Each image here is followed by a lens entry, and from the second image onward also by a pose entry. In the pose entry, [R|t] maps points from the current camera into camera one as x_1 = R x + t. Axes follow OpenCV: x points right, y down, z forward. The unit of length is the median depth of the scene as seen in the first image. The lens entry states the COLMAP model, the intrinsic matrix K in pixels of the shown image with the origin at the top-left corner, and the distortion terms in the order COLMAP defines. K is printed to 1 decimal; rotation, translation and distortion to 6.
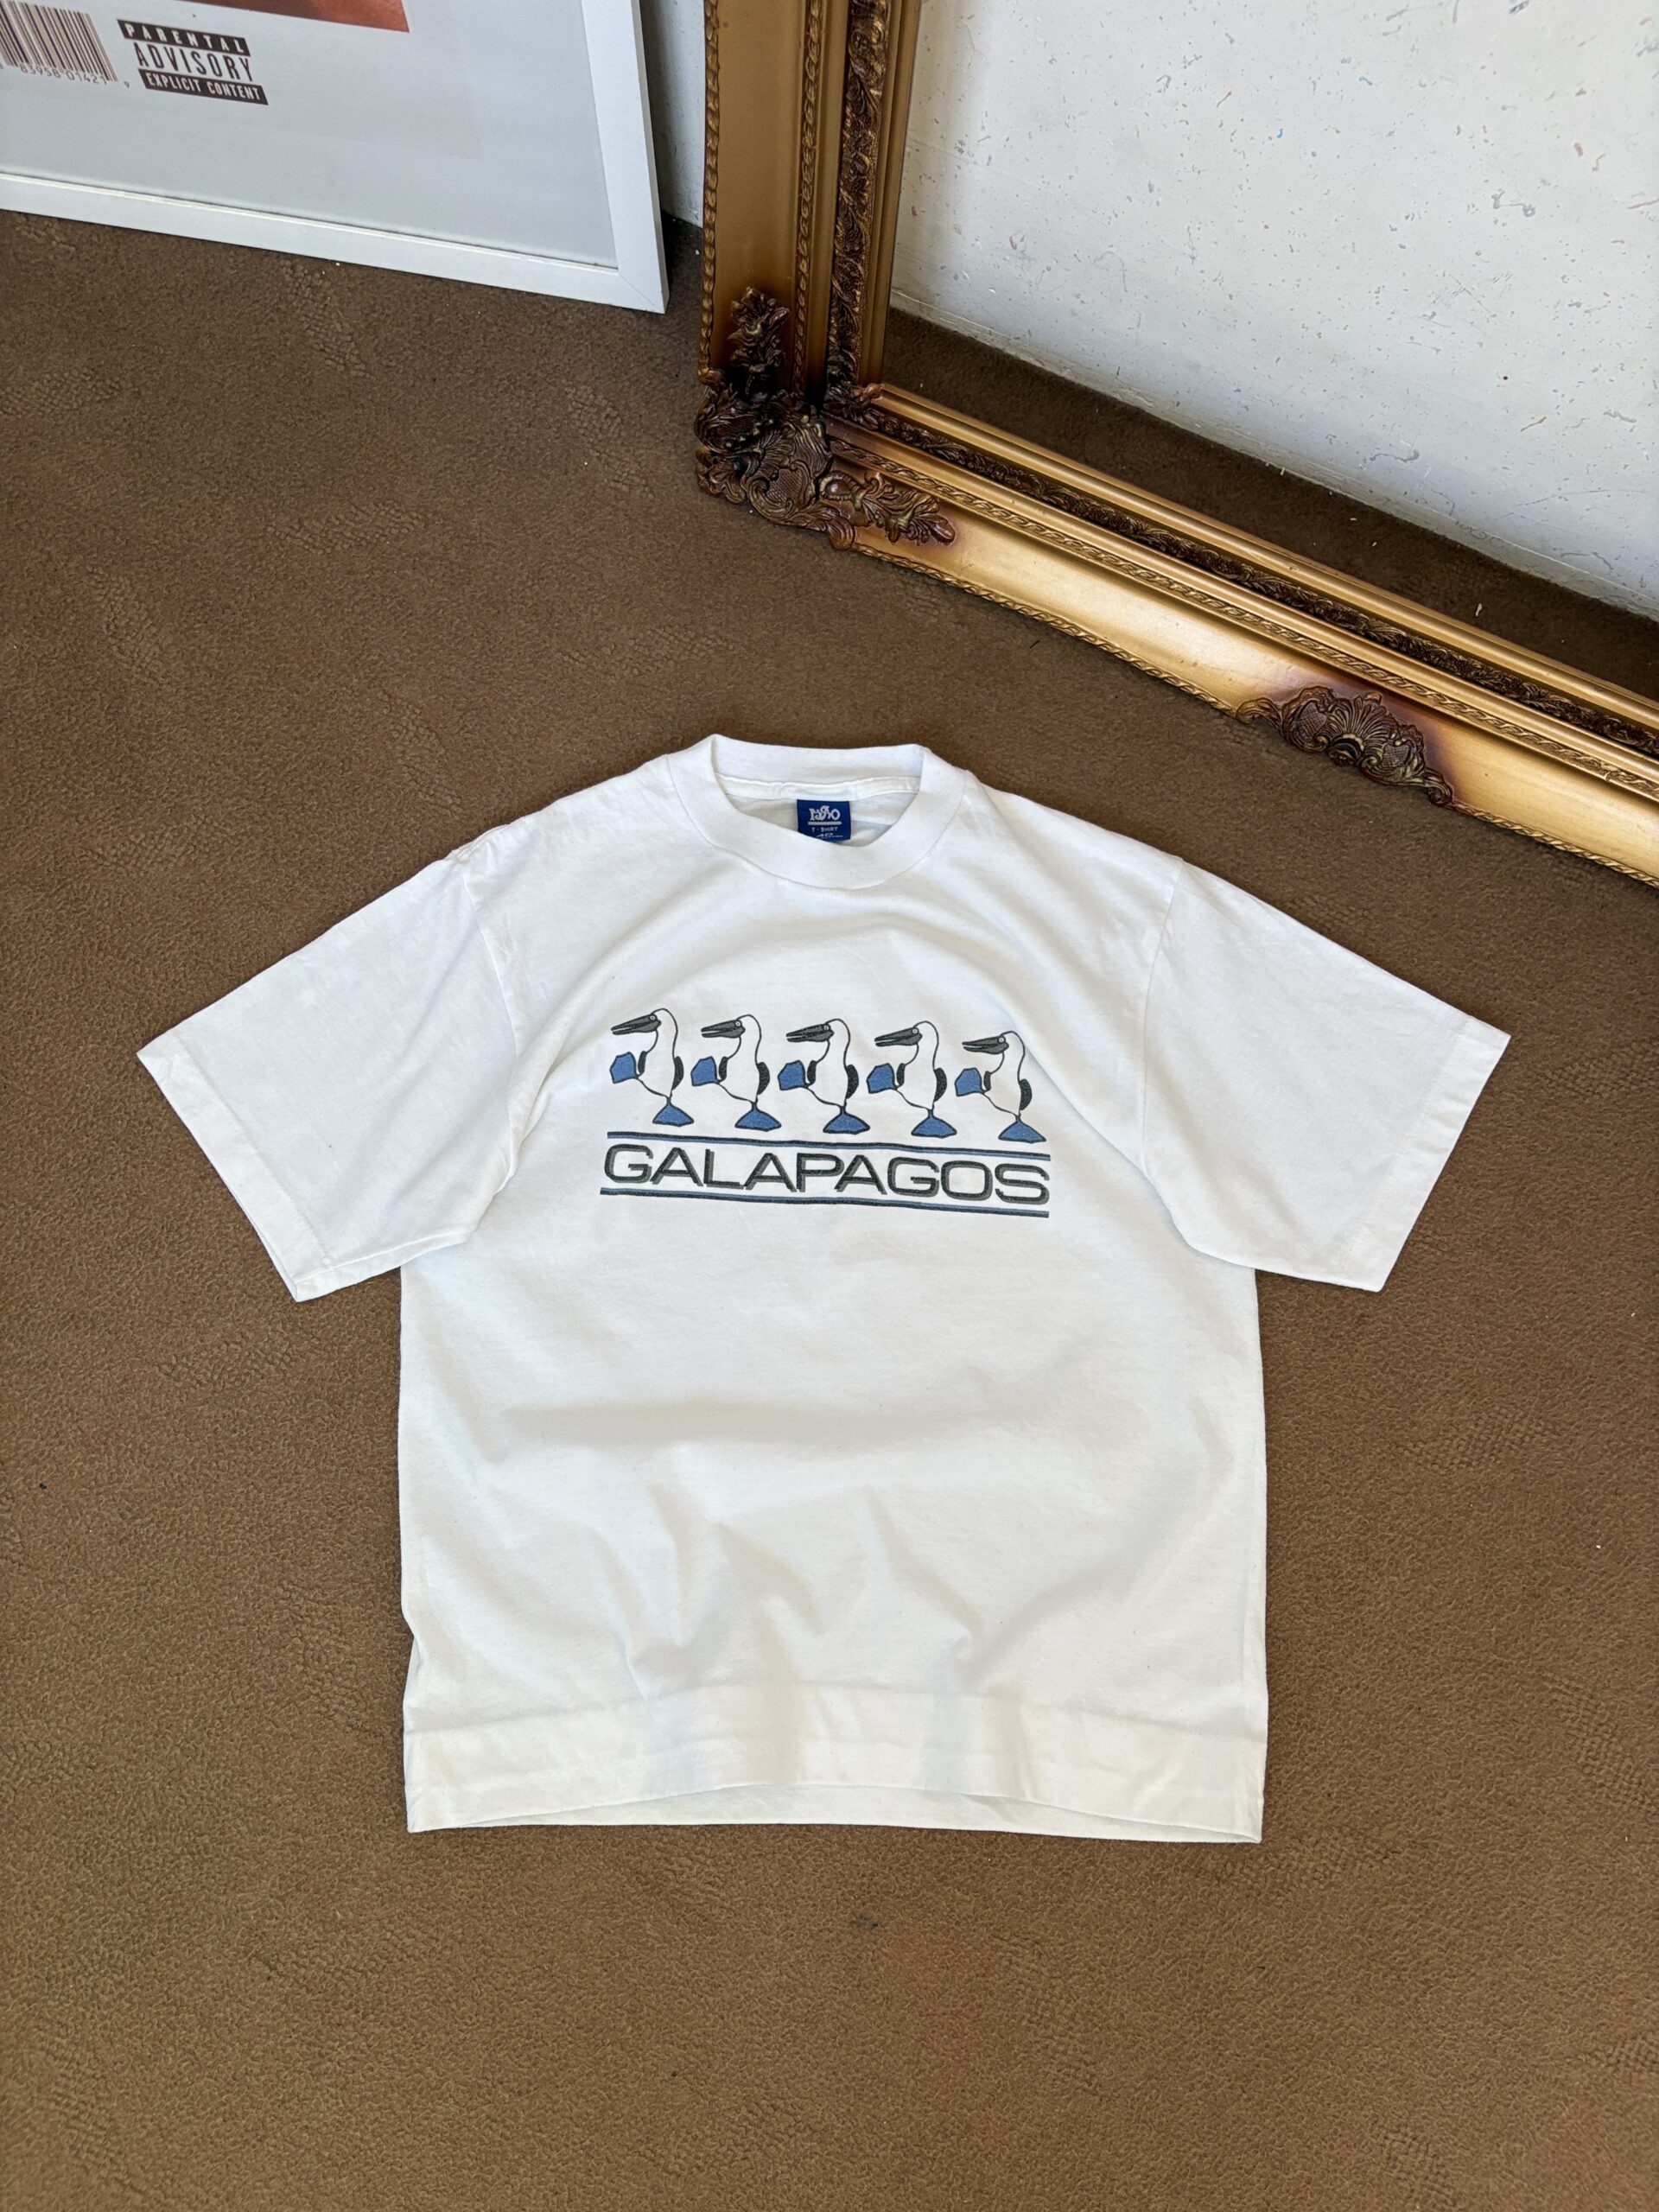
lens RADIAL K [[1701.7, 0, 823.8], [0, 1701.7, 1107.8], [0, 0, 1]] dist [0.023037, -0.025637]
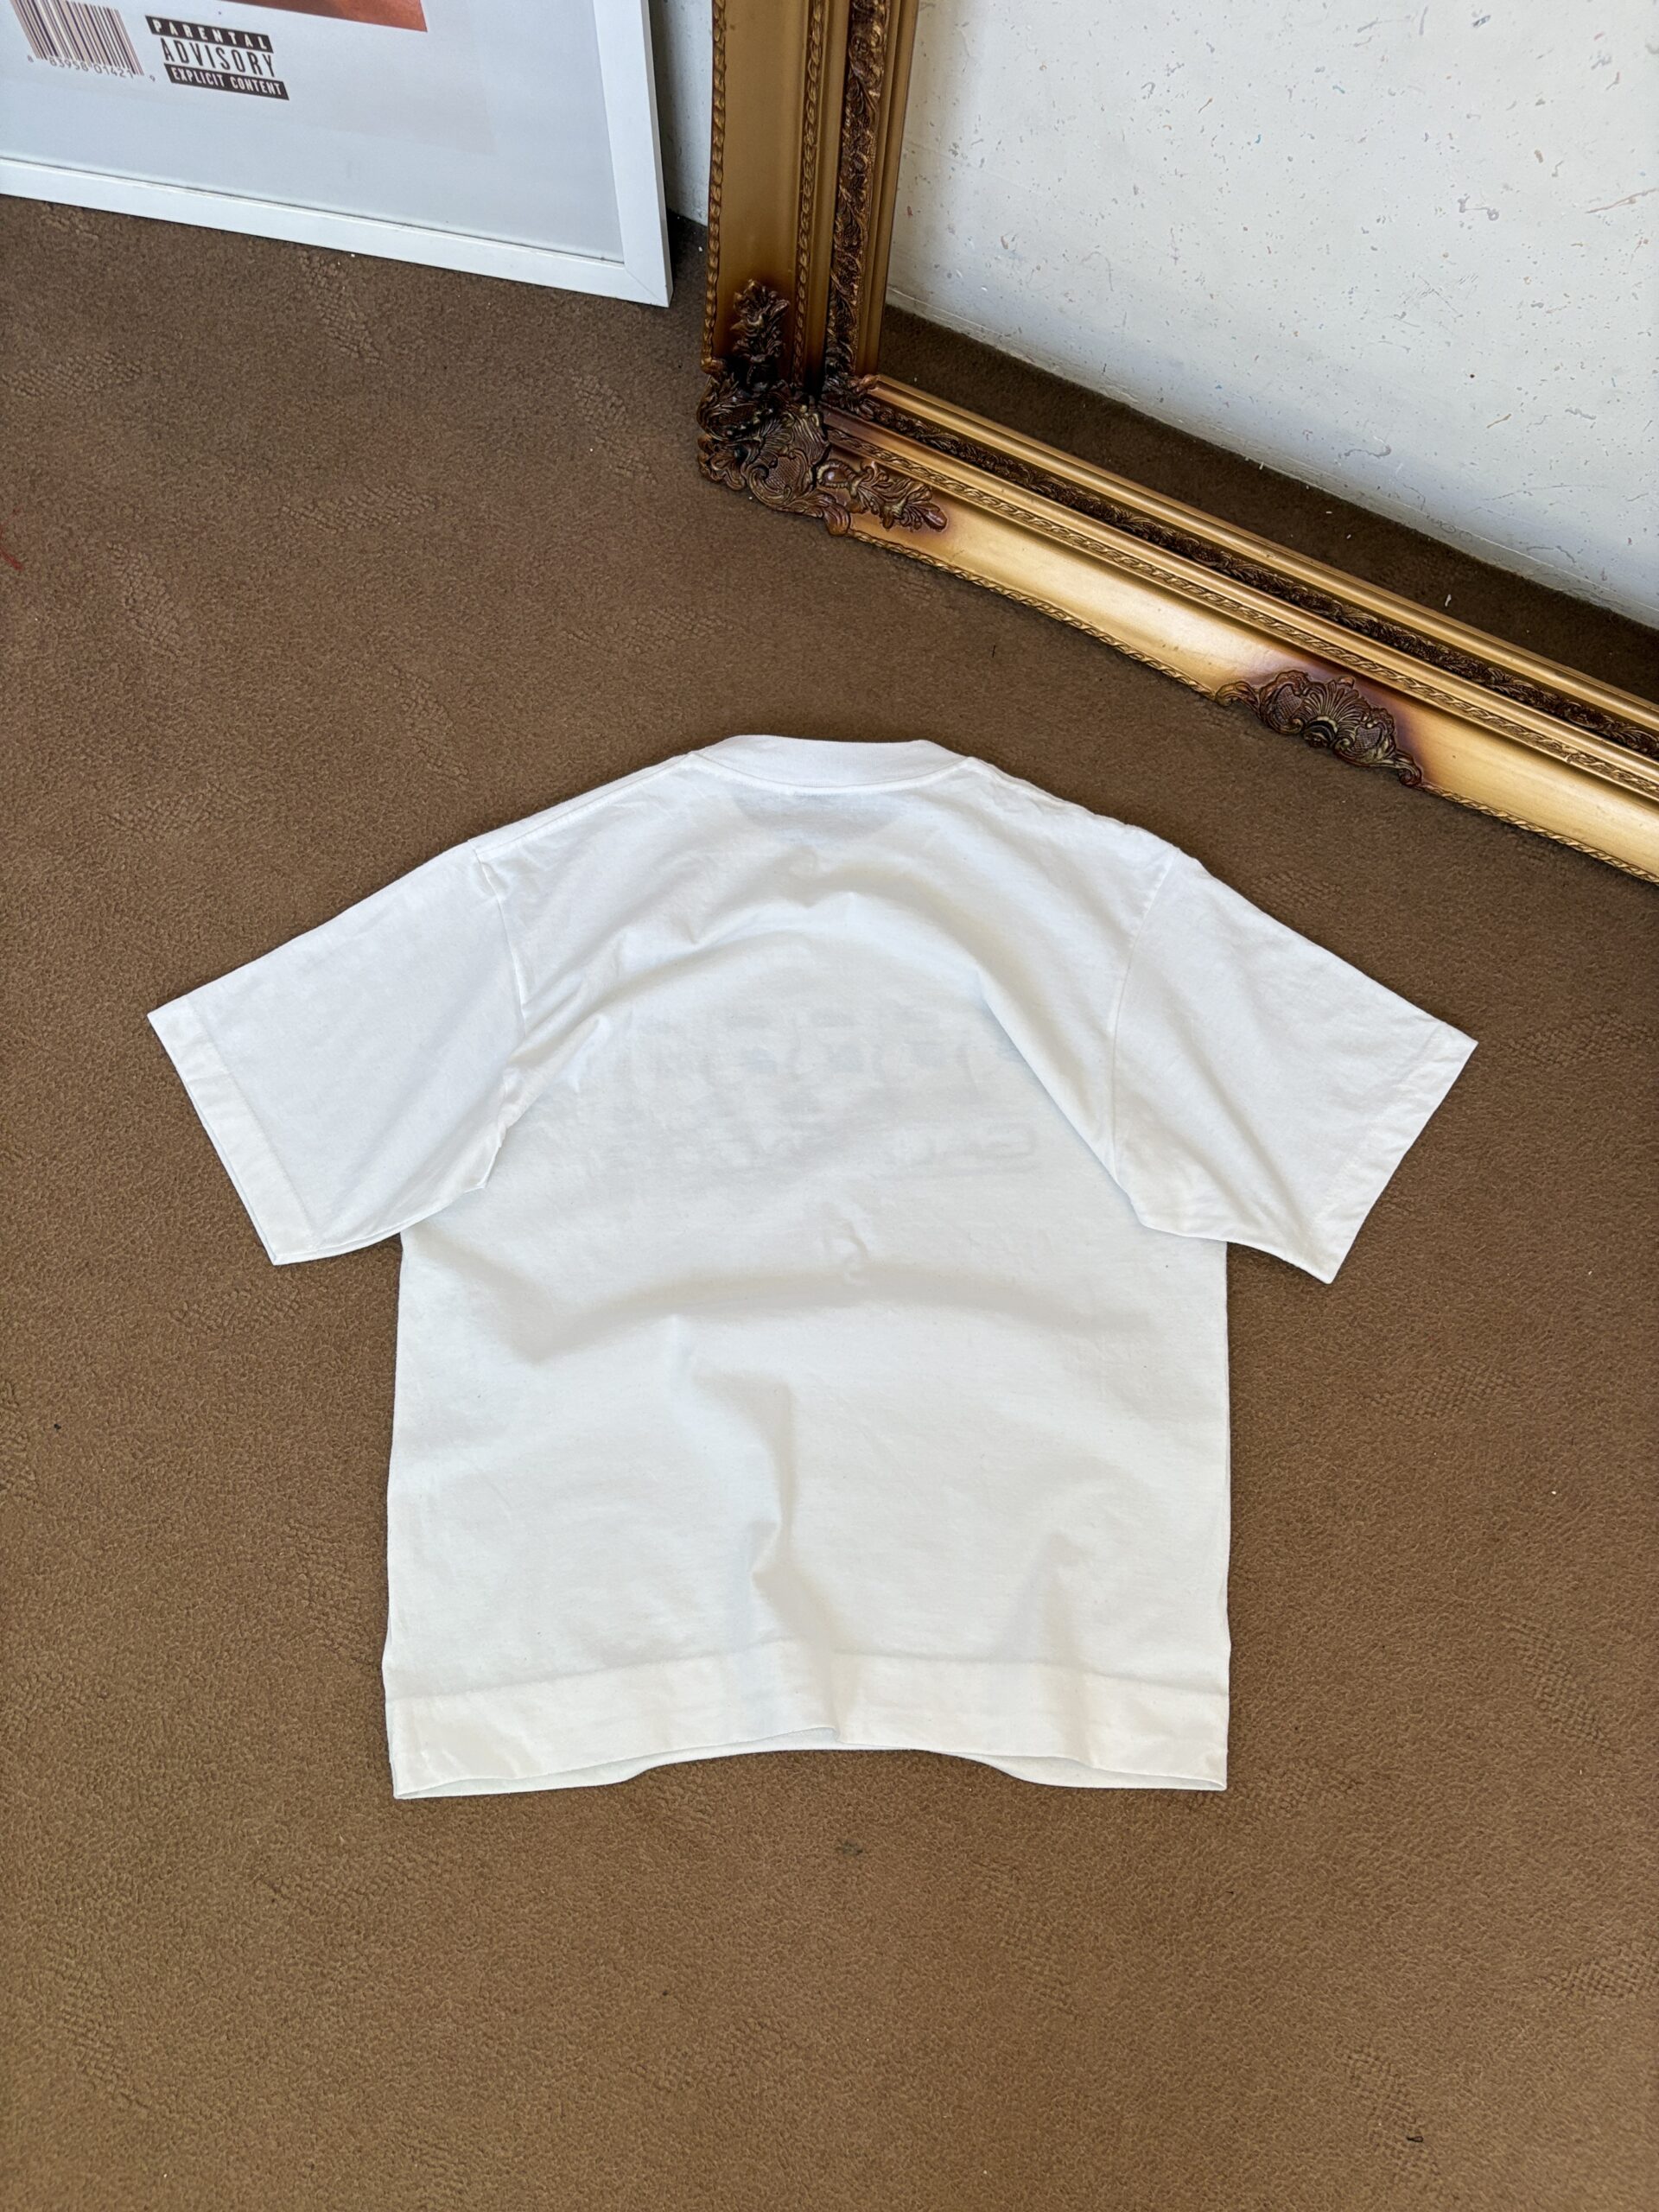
lens RADIAL K [[1701.7, 0, 832.5], [0, 1701.7, 1106.3], [0, 0, 1]] dist [0.023037, -0.025637]
pose [[0.999898, 0.008114, 0.011745, -0.002074], [-0.008009, 0.999927, -0.009005, 0.030676], [-0.011817, 0.008910, 0.999890, -0.036215]]
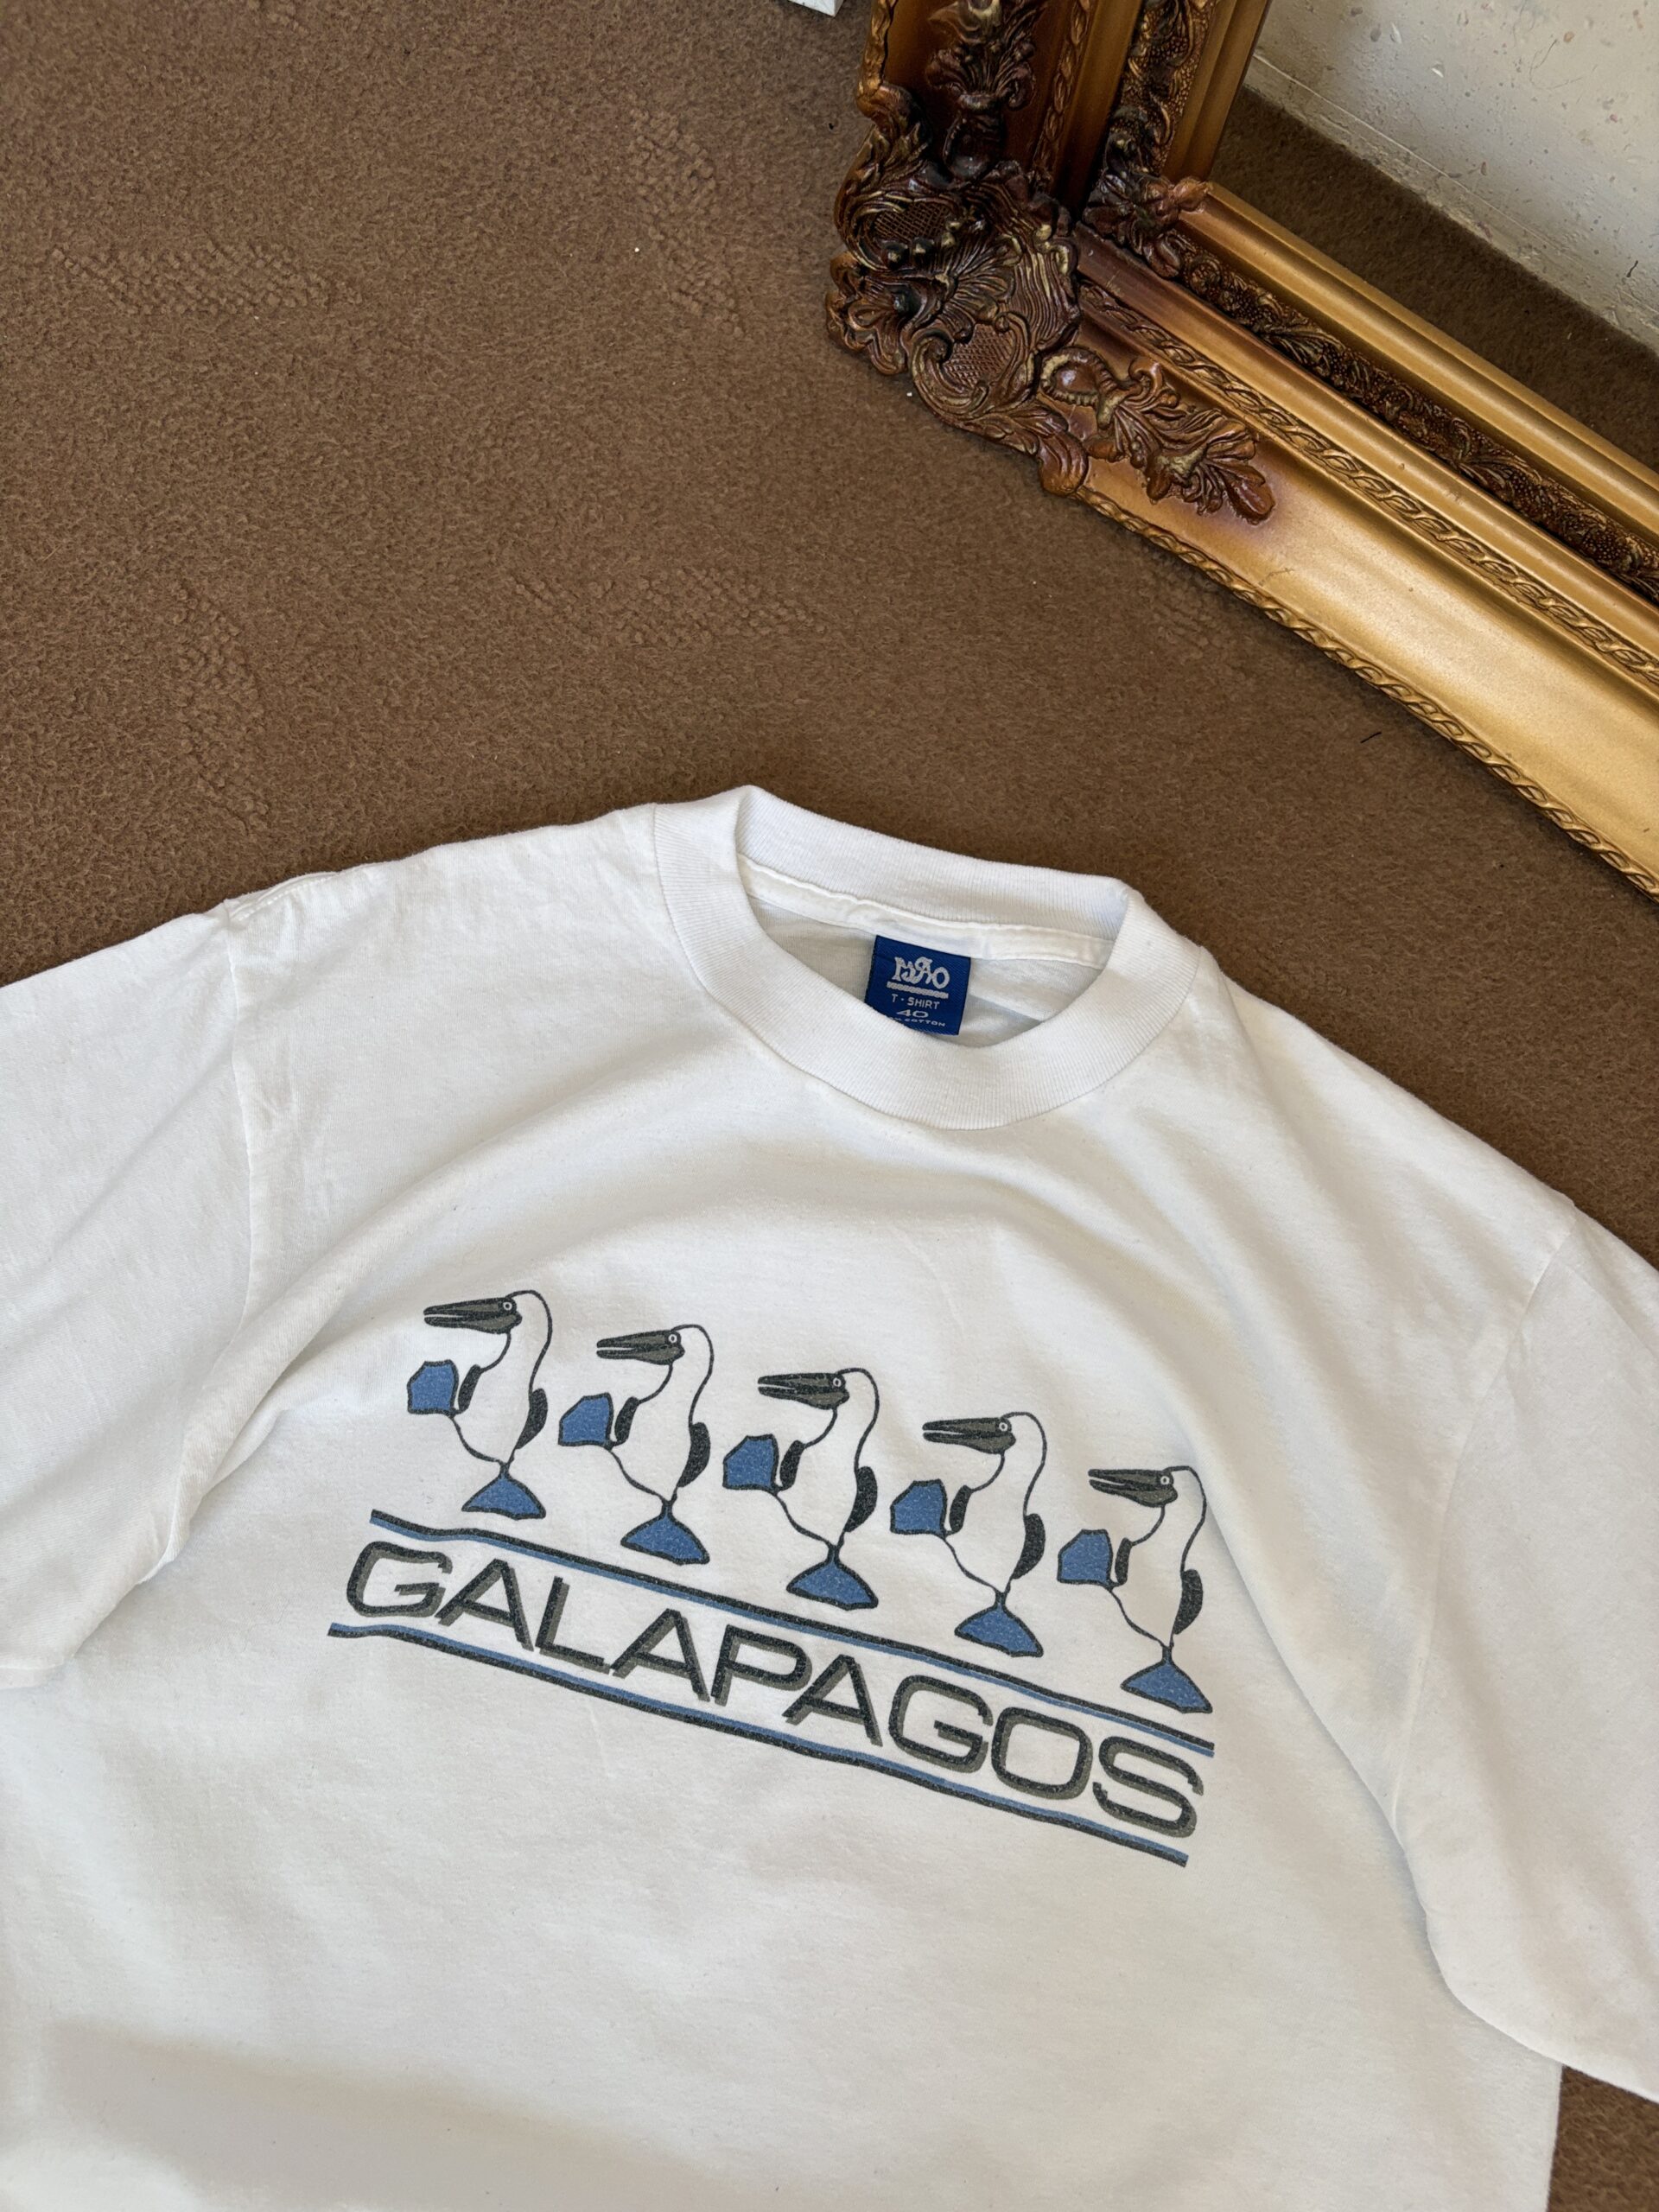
lens RADIAL K [[1701.7, 0, 831.3], [0, 1701.7, 1100.1], [0, 0, 1]] dist [0.023037, -0.025637]
pose [[0.977199, 0.210098, -0.030663, -0.002630], [-0.209410, 0.977529, 0.024157, -0.141251], [0.035049, -0.017185, 0.999238, 0.466764]]
